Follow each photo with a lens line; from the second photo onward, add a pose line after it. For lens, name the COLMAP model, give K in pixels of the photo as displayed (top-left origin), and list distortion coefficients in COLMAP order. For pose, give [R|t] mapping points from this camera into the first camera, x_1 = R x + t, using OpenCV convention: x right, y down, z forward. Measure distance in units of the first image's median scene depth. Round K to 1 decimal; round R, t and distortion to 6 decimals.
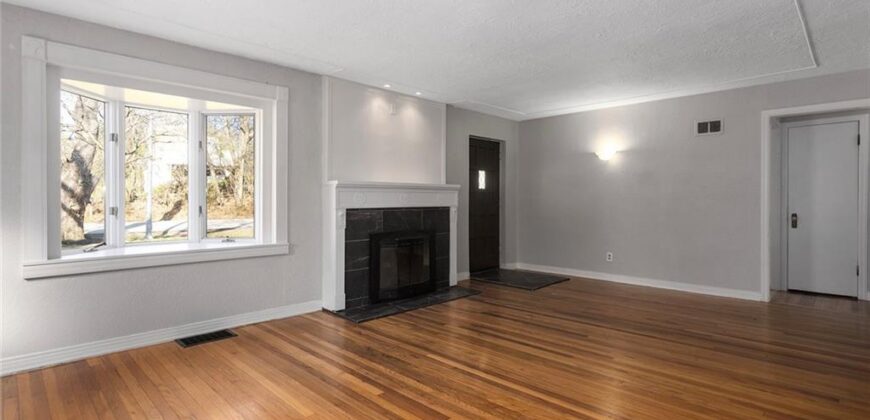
lens RADIAL K [[422.6, 0, 431.9], [0, 422.6, 202.1], [0, 0, 1]] dist [0.000840, 0.001351]
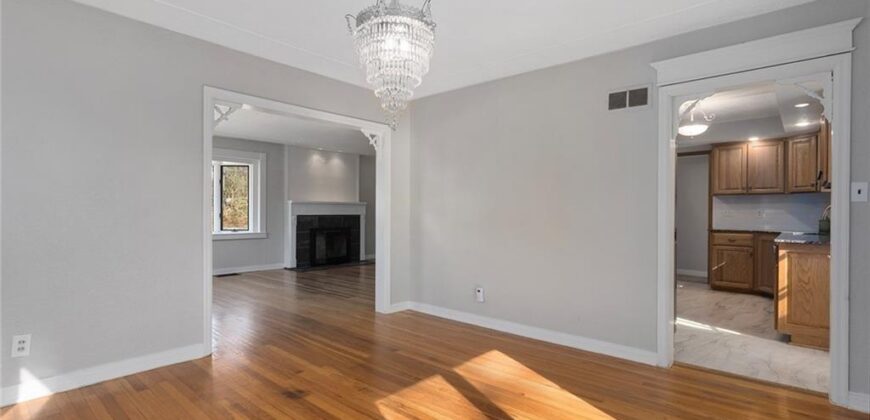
lens RADIAL K [[418.8, 0, 433.4], [0, 418.8, 213.3], [0, 0, 1]] dist [0.002820, 0.001464]
pose [[0.997616, 0.002866, 0.068950, 0.278042], [-0.002730, 0.999994, -0.002060, 0.009059], [-0.068955, 0.001867, 0.997618, -0.919442]]
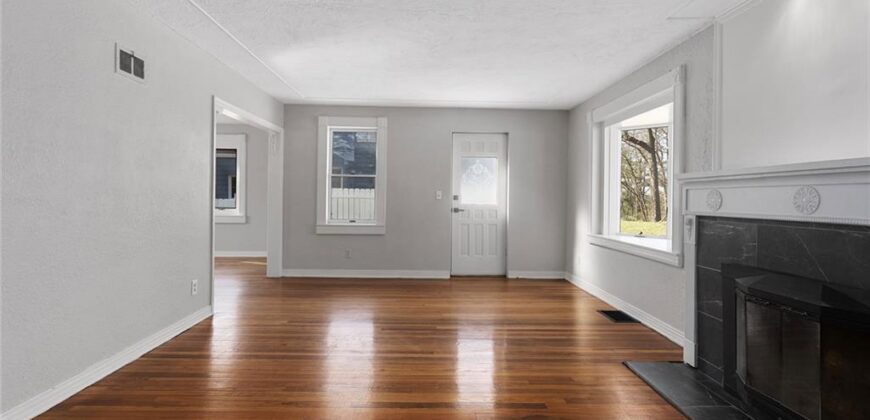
lens RADIAL K [[403.5, 0, 419.9], [0, 403.5, 196.3], [0, 0, 1]] dist [0.000606, 0.000147]
pose [[-0.704351, -0.006046, -0.709826, 0.535327], [-0.009199, 0.999957, 0.000611, -0.010103], [0.709792, 0.006960, -0.704377, 1.115577]]
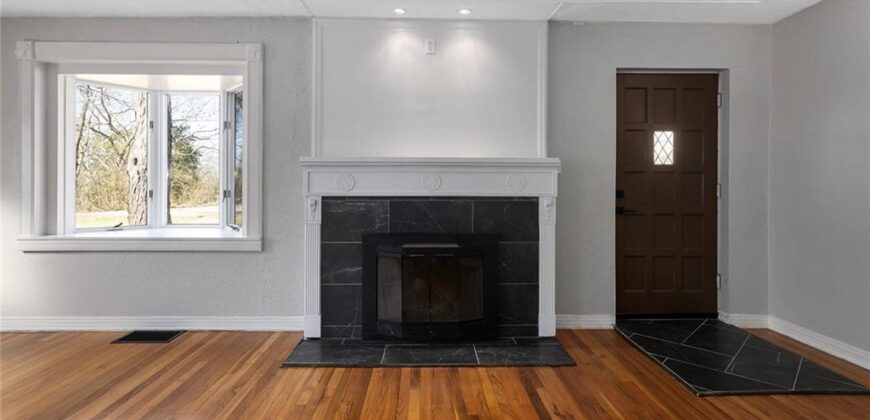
lens RADIAL K [[426.2, 0, 432.5], [0, 426.2, 180.6], [0, 0, 1]] dist [0.003216, 0.000503]
pose [[0.719864, -0.002284, -0.694111, 0.419508], [-0.007473, 0.999911, -0.011040, -0.004116], [0.694075, 0.013134, 0.719783, 0.598957]]
